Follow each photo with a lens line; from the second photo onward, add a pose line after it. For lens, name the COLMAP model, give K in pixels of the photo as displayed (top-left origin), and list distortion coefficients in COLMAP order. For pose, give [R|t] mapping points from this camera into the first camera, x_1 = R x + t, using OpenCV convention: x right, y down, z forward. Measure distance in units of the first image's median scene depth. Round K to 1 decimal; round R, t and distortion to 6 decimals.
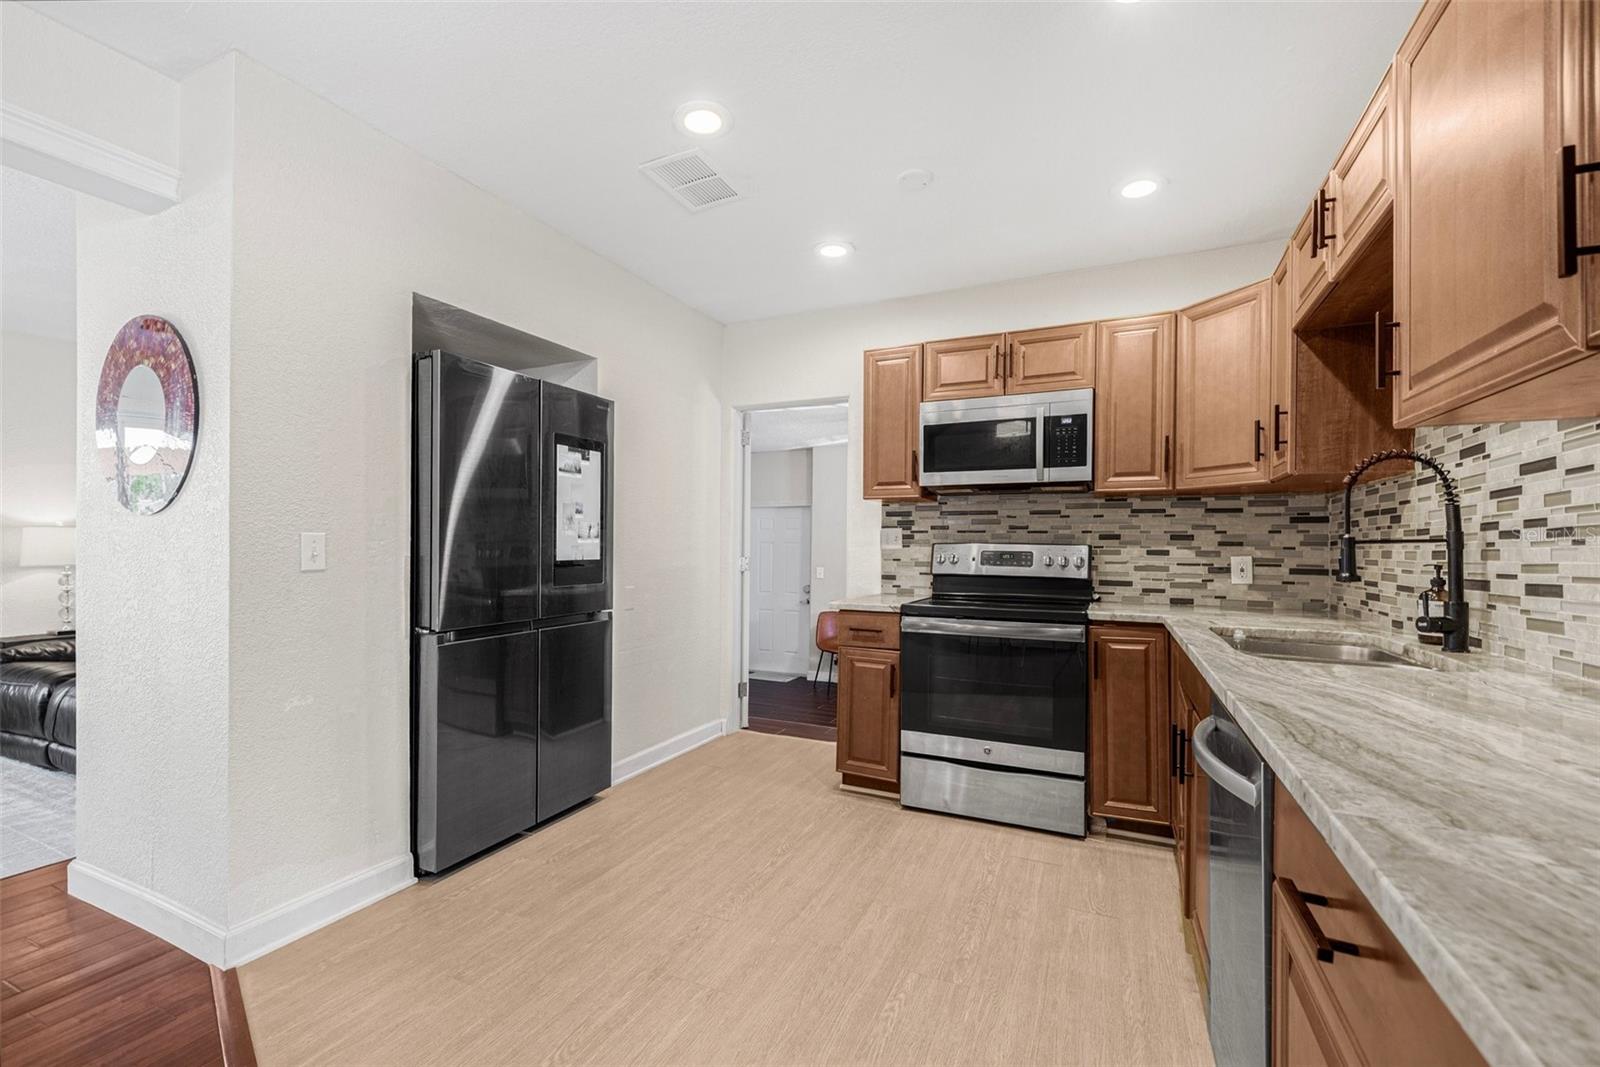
lens RADIAL K [[680.8, 0, 790.9], [0, 680.8, 550.3], [0, 0, 1]] dist [-0.000430, 0.001591]
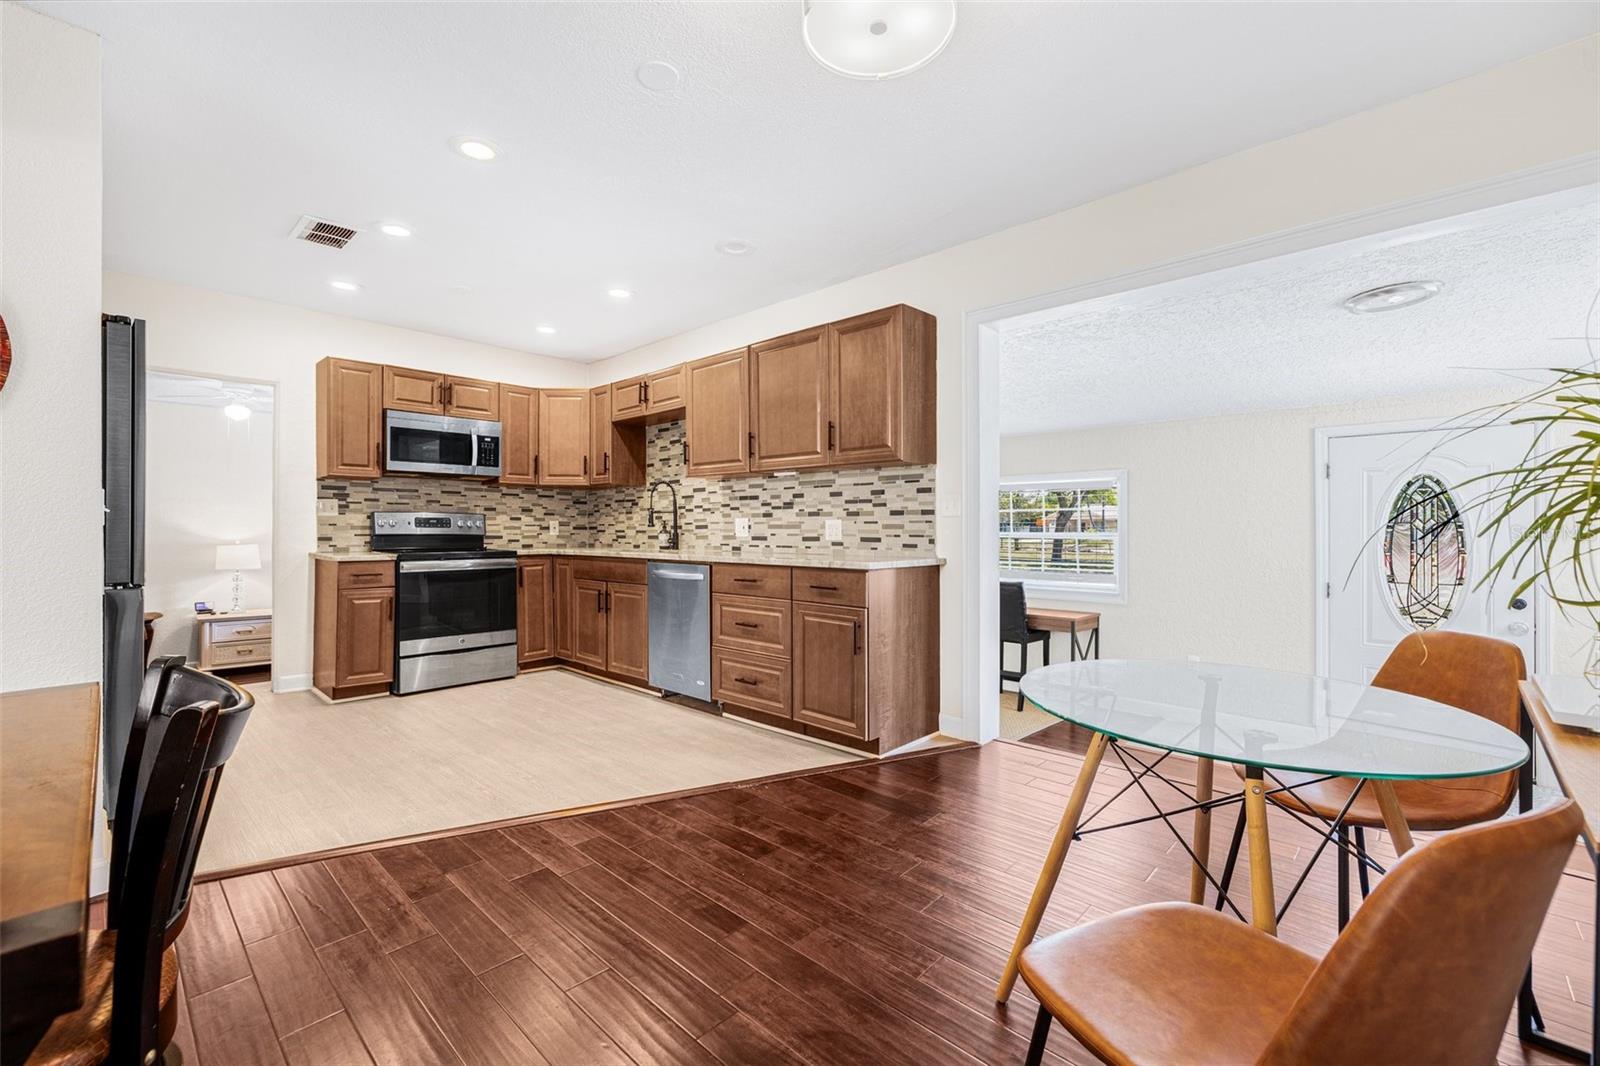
lens RADIAL K [[680.8, 0, 792.3], [0, 680.8, 526.2], [0, 0, 1]] dist [-0.000430, 0.001591]
pose [[0.314839, -0.004397, 0.949135, -0.941927], [0.006580, 0.999975, 0.002449, 0.024091], [-0.949122, 0.005474, 0.314860, -0.233207]]
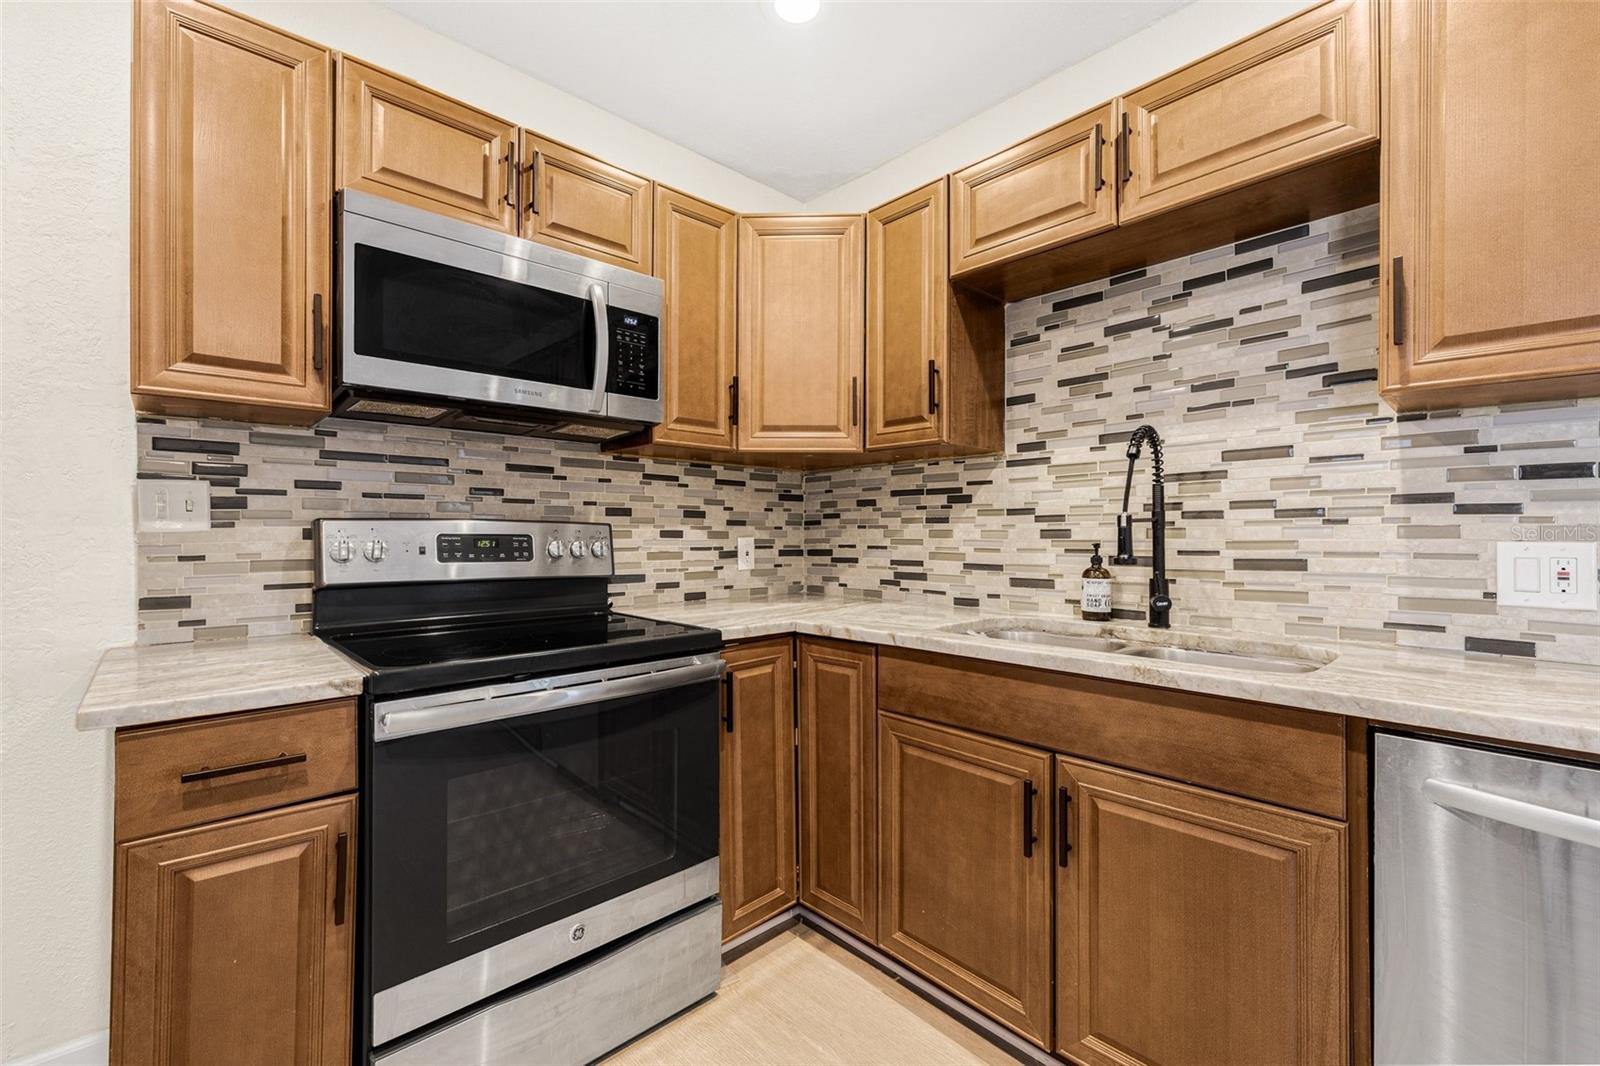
lens RADIAL K [[680.8, 0, 785.8], [0, 680.8, 531.7], [0, 0, 1]] dist [-0.000430, 0.001591]
pose [[0.372898, -0.007238, 0.927844, -0.112371], [0.005513, 0.999969, 0.005585, -0.002696], [-0.927856, 0.003033, 0.372926, 0.640249]]
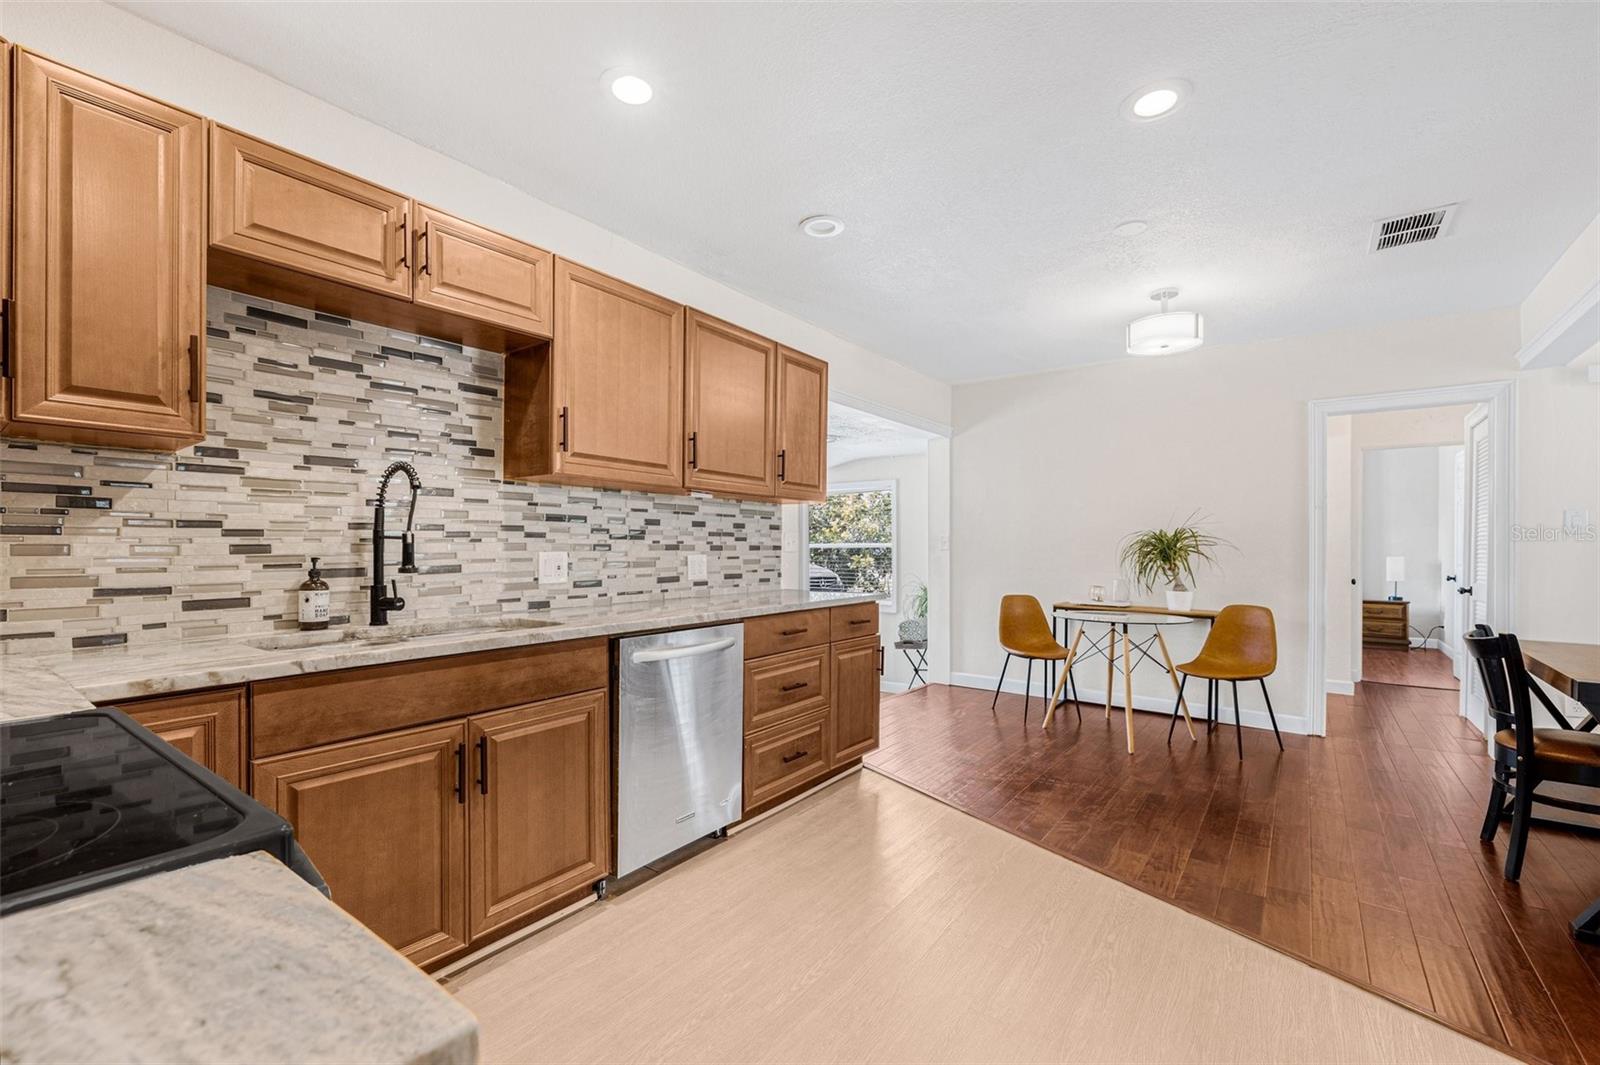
lens RADIAL K [[680.8, 0, 793.3], [0, 680.8, 549.1], [0, 0, 1]] dist [-0.000430, 0.001591]
pose [[-0.980769, -0.006116, 0.195076, -0.015972], [-0.004943, 0.999967, 0.006496, -0.002064], [-0.195109, 0.005407, -0.980767, 1.174936]]
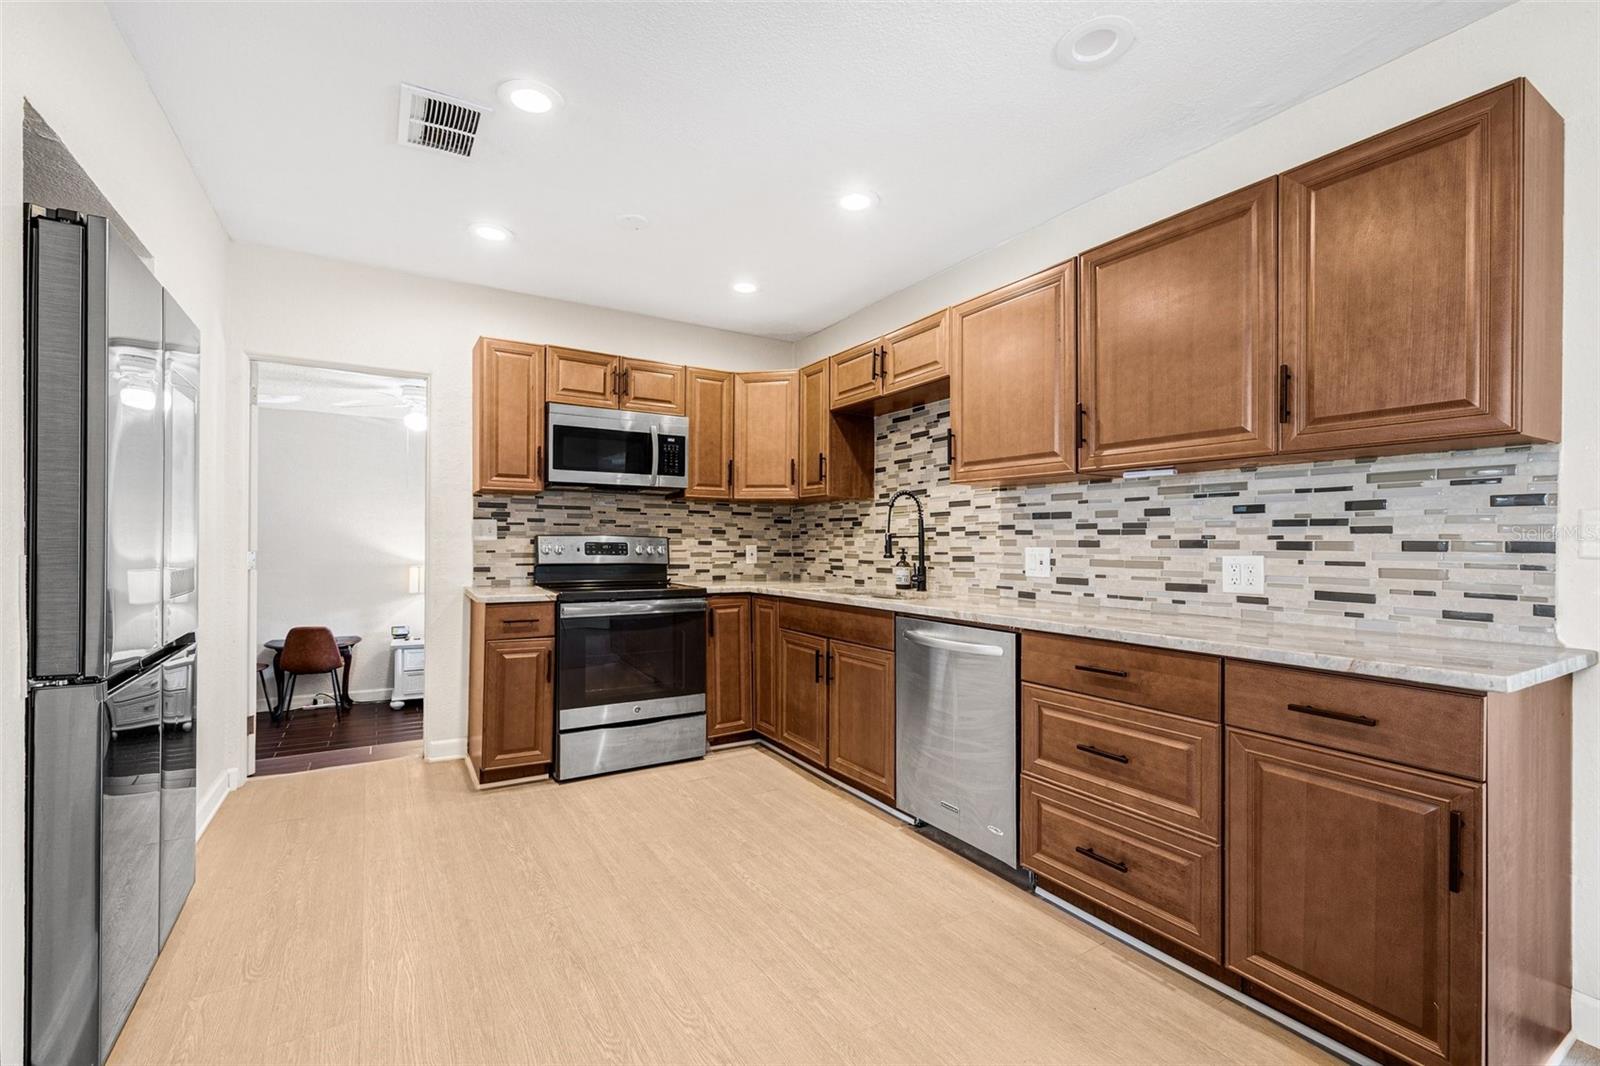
lens RADIAL K [[680.8, 0, 788.3], [0, 680.8, 544.1], [0, 0, 1]] dist [-0.000430, 0.001591]
pose [[0.553278, -0.007084, 0.832966, -0.532225], [0.002061, 0.999972, 0.007135, -0.003698], [-0.832994, -0.002231, 0.553278, 0.113934]]
